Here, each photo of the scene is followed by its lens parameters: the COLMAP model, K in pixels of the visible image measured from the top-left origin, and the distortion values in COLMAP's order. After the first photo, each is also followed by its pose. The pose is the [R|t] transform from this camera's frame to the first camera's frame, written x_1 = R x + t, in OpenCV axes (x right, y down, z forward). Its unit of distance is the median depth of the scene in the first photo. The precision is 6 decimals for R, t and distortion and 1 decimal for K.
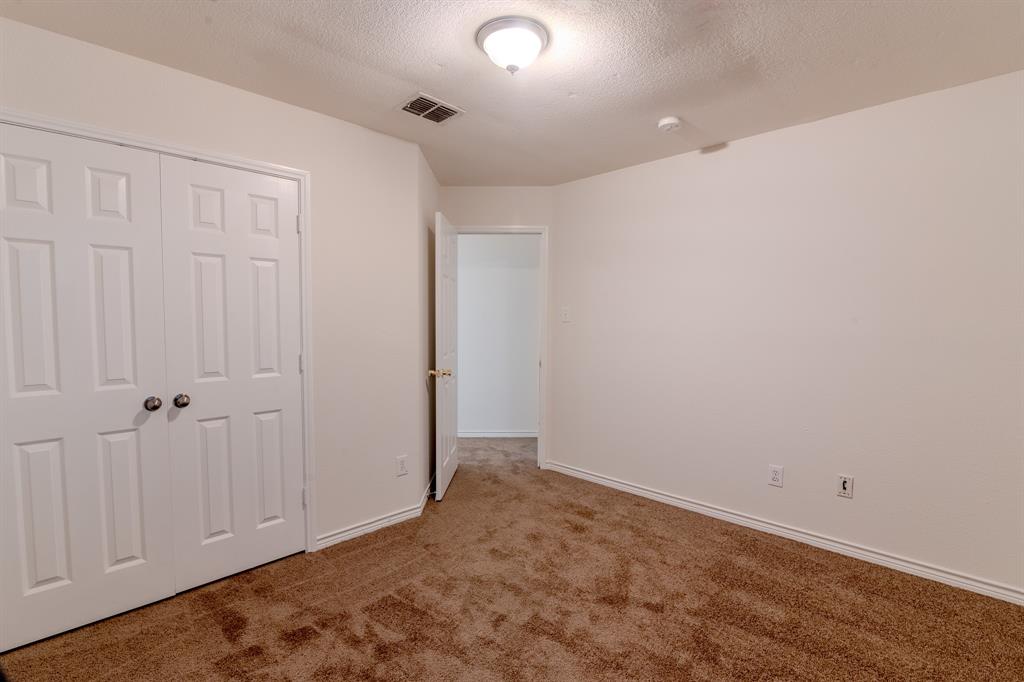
lens RADIAL K [[466.7, 0, 512.0], [0, 466.7, 341.0], [0, 0, 1]] dist [-0.026954, 0.003174]
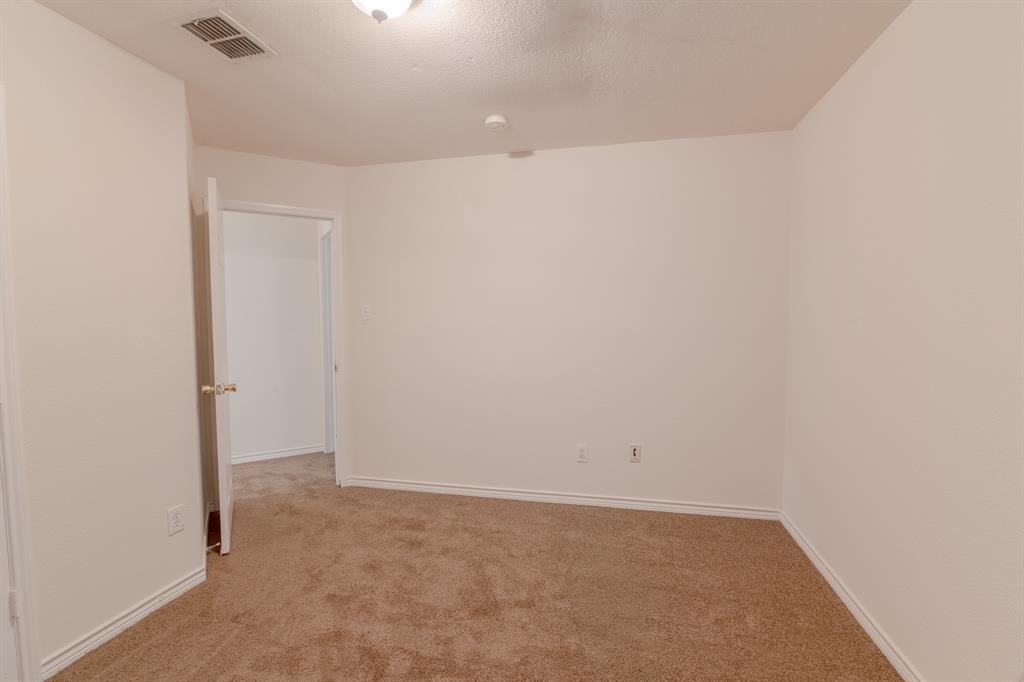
lens RADIAL K [[466.7, 0, 512.0], [0, 466.7, 341.0], [0, 0, 1]] dist [-0.026954, 0.003174]
pose [[0.848828, -0.034309, 0.527554, -0.162531], [0.031707, 0.999399, 0.013979, -0.005429], [-0.527717, 0.004861, 0.849406, 0.112814]]
